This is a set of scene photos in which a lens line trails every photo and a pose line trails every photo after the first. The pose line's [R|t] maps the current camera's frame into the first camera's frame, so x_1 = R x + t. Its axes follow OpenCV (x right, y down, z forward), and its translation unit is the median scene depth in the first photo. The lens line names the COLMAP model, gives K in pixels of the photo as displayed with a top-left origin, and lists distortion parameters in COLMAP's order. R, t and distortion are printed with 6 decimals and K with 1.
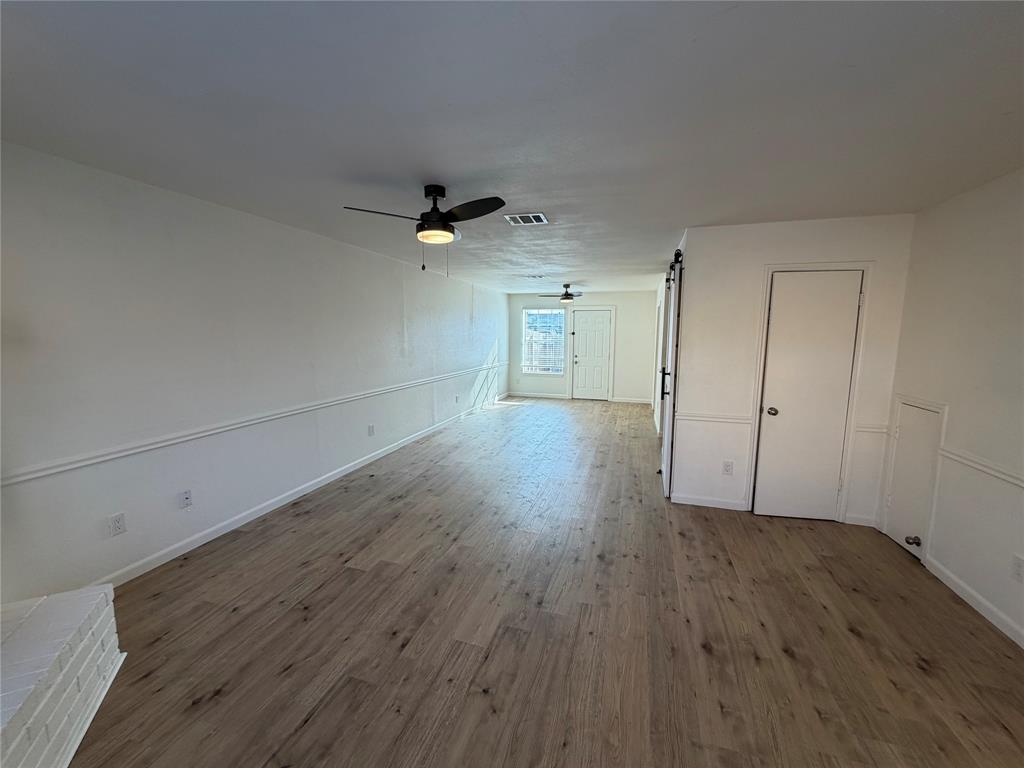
lens RADIAL K [[406.9, 0, 508.5], [0, 406.9, 383.0], [0, 0, 1]] dist [-0.000407, -0.000078]
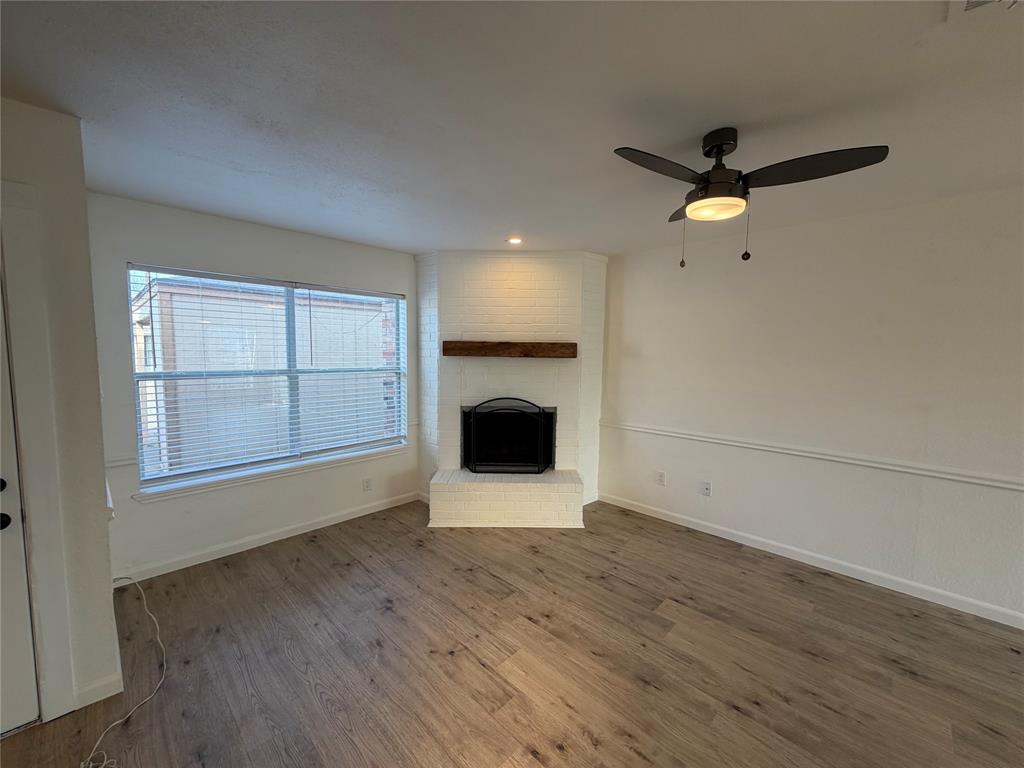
lens RADIAL K [[406.9, 0, 510.2], [0, 406.9, 384.9], [0, 0, 1]] dist [-0.000407, -0.000078]
pose [[-0.450546, 0.065709, -0.890332, 0.715028], [-0.129895, 0.981850, 0.138195, -0.151351], [0.883253, 0.177913, -0.433833, 1.265671]]
